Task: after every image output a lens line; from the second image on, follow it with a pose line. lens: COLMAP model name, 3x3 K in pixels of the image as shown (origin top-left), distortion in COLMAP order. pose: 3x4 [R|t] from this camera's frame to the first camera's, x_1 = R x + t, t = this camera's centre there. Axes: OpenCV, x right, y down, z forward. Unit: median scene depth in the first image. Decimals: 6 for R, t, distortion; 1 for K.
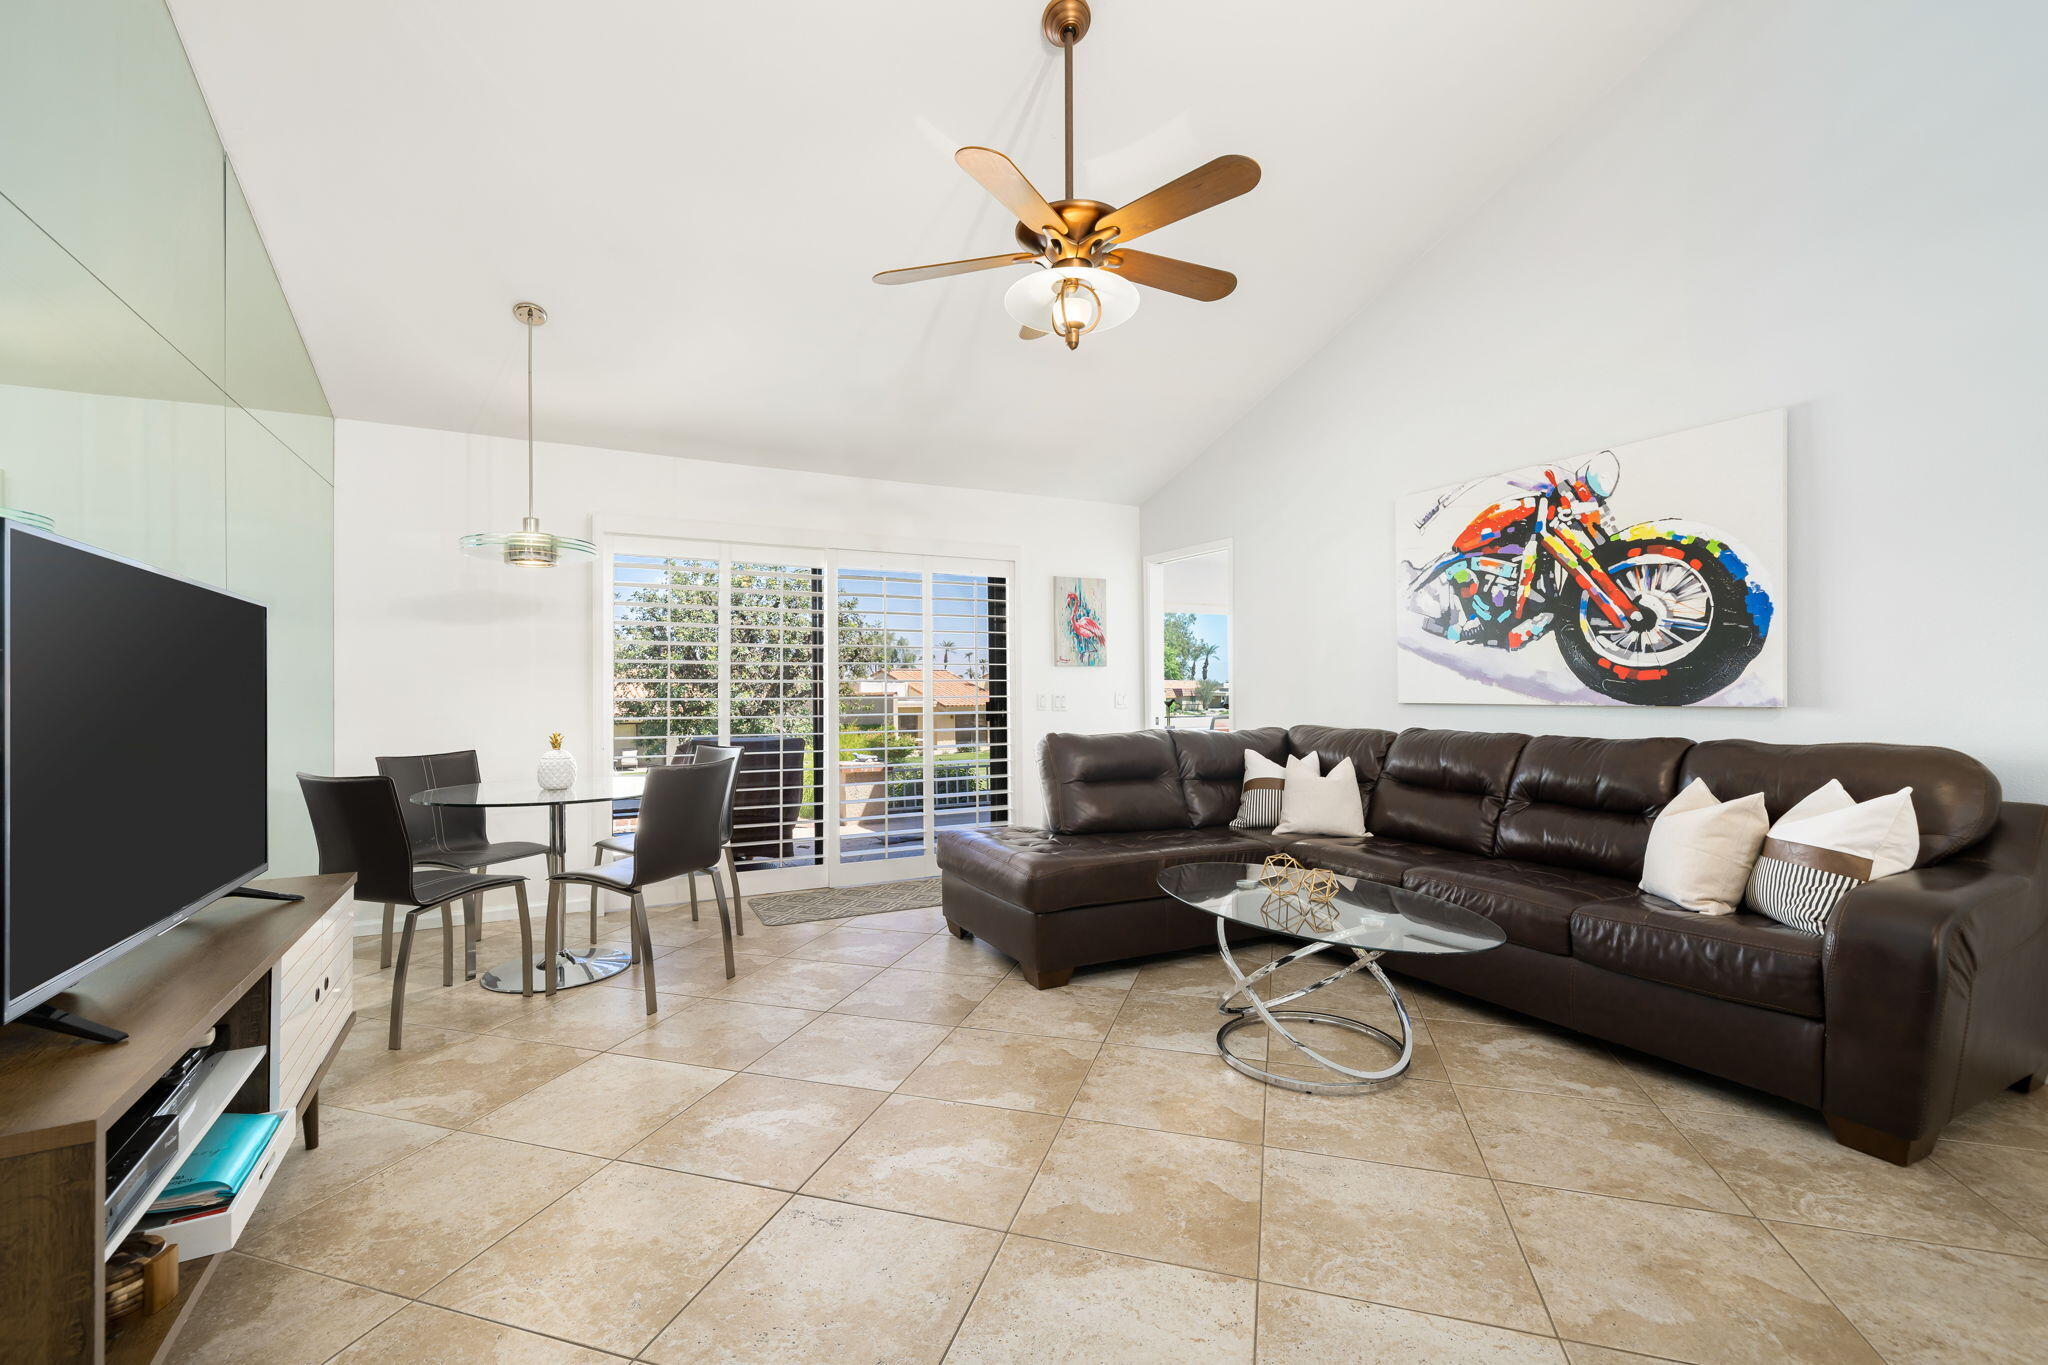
lens RADIAL K [[854.0, 0, 1009.6], [0, 854.0, 685.3], [0, 0, 1]] dist [-0.001594, -0.000069]
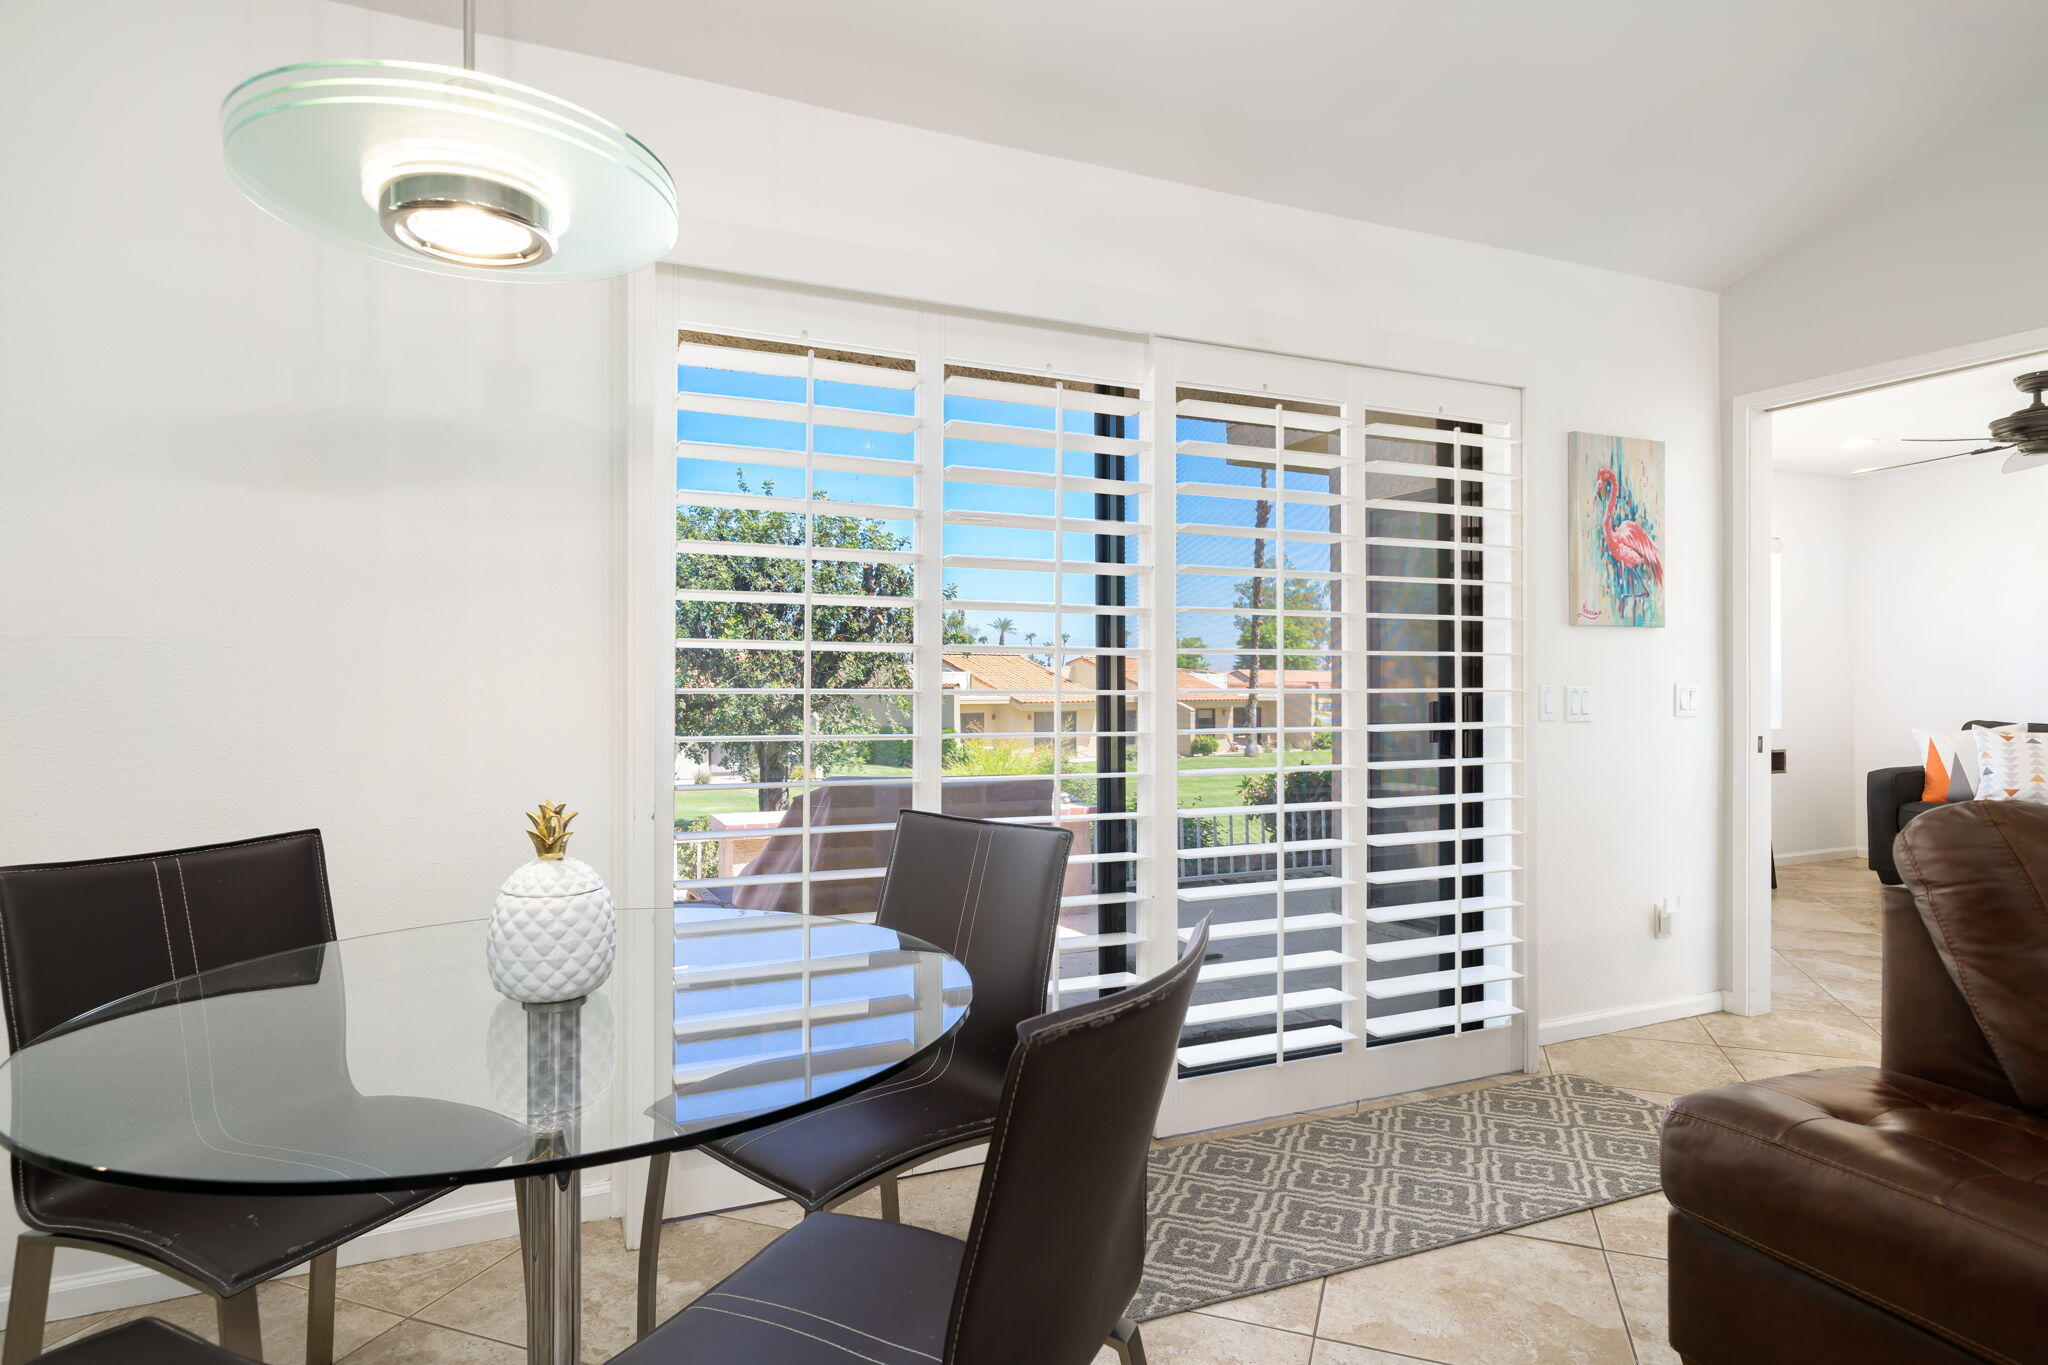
lens RADIAL K [[1089.7, 0, 1018.8], [0, 1089.7, 676.0], [0, 0, 1]] dist [0.011792, -0.000360]
pose [[0.998725, 0.003007, -0.050396, -0.349395], [-0.003000, 0.999995, 0.000224, 0.009312], [0.050397, -0.000073, 0.998729, 0.627860]]
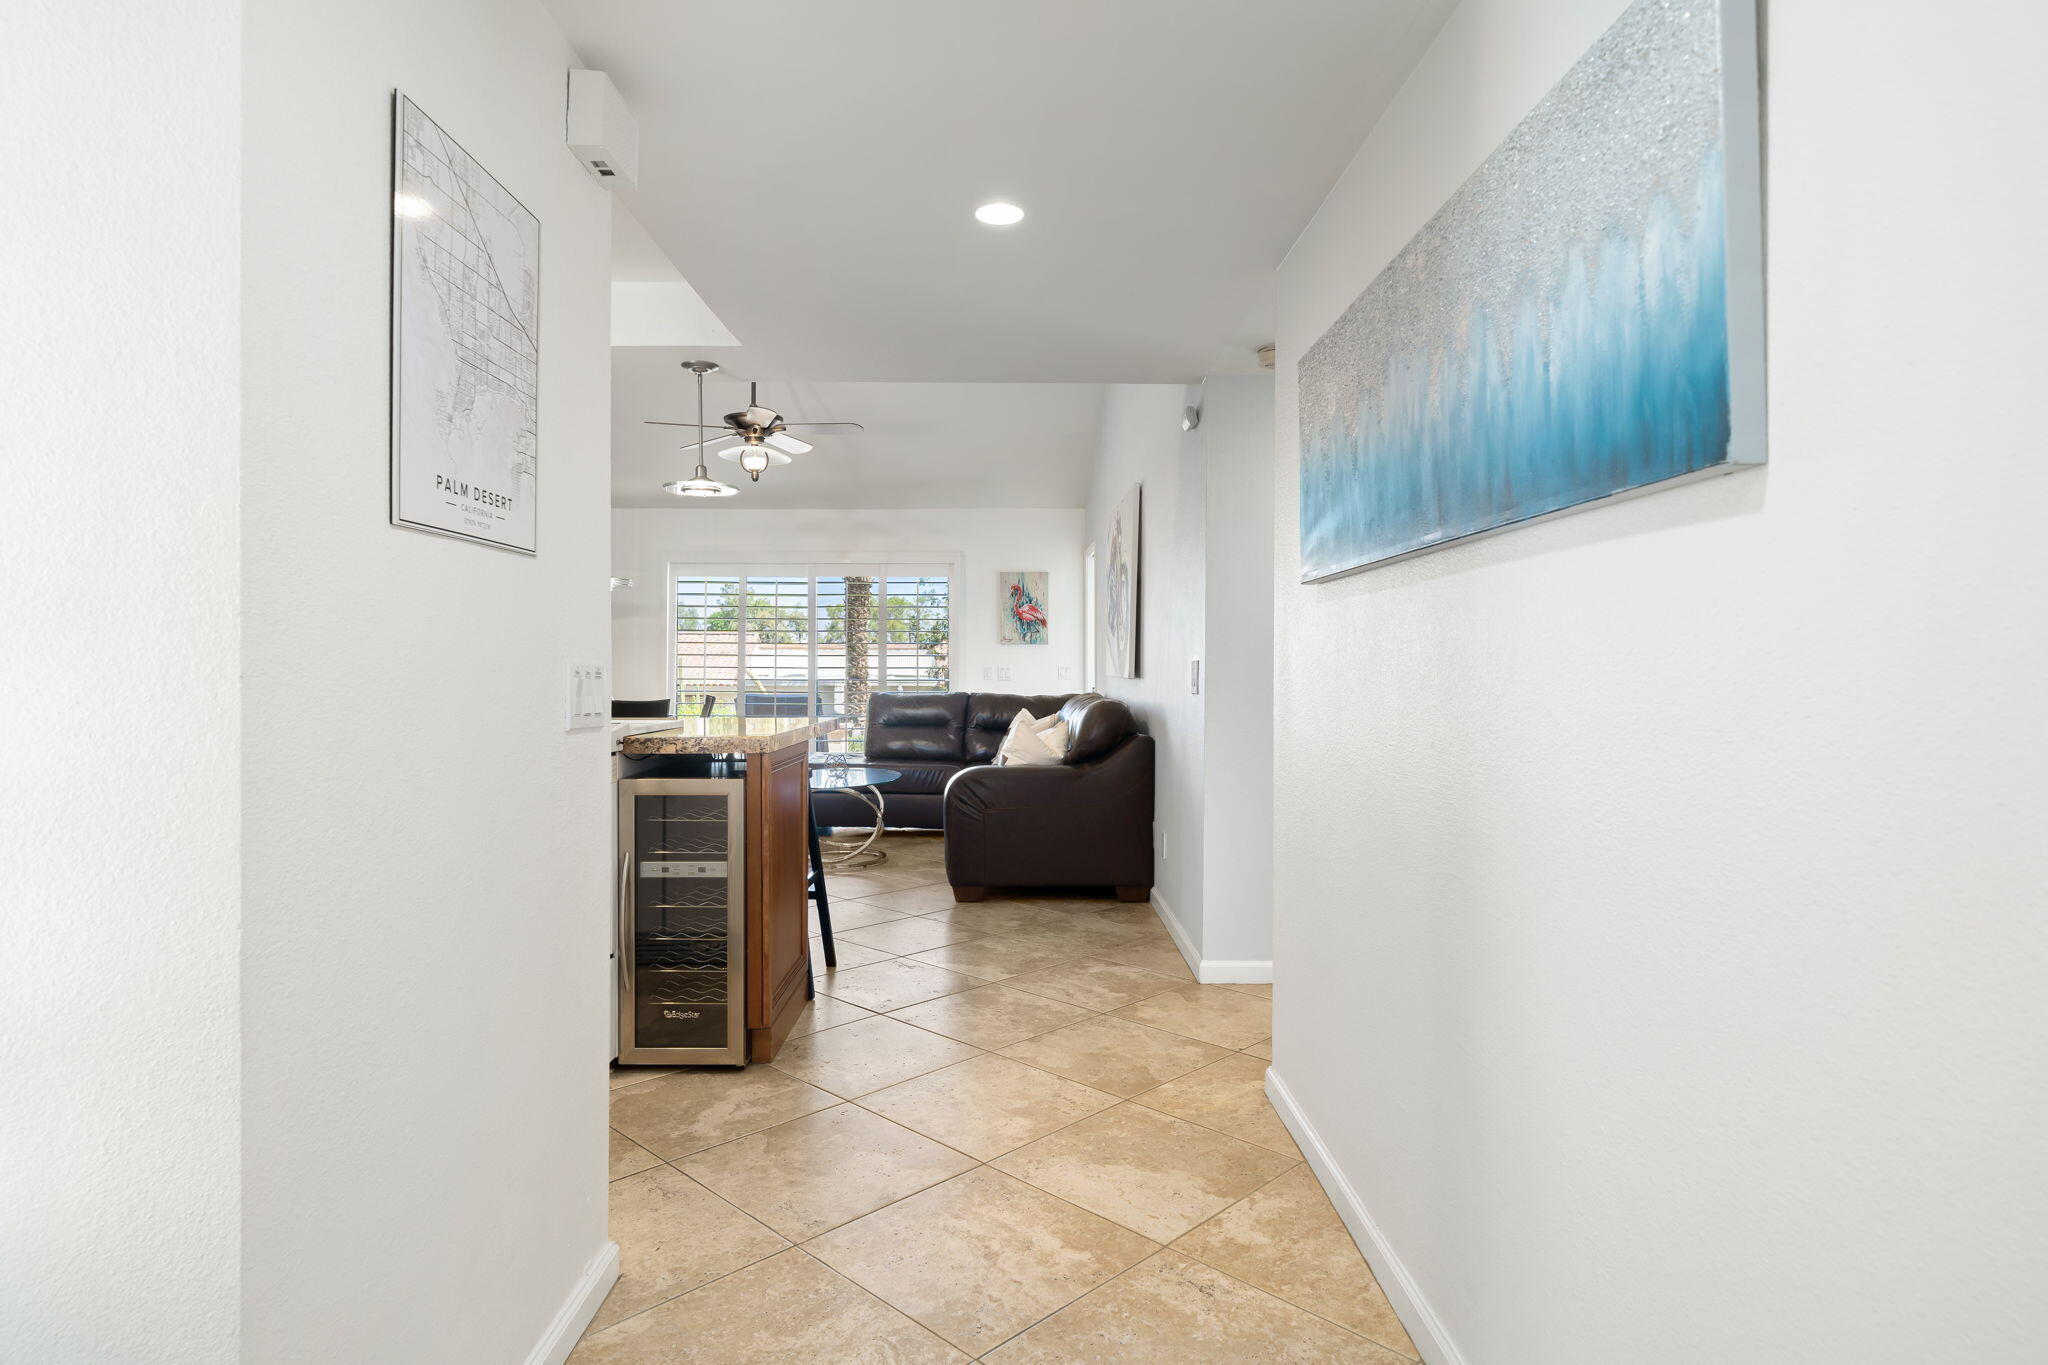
lens RADIAL K [[1145.9, 0, 1023.1], [0, 1145.9, 652.7], [0, 0, 1]] dist [-0.002064, -0.000061]
pose [[0.888939, 0.004122, -0.458007, 1.363445], [-0.004809, 0.999988, -0.000334, -0.015630], [0.458001, 0.002500, 0.888948, -0.756869]]
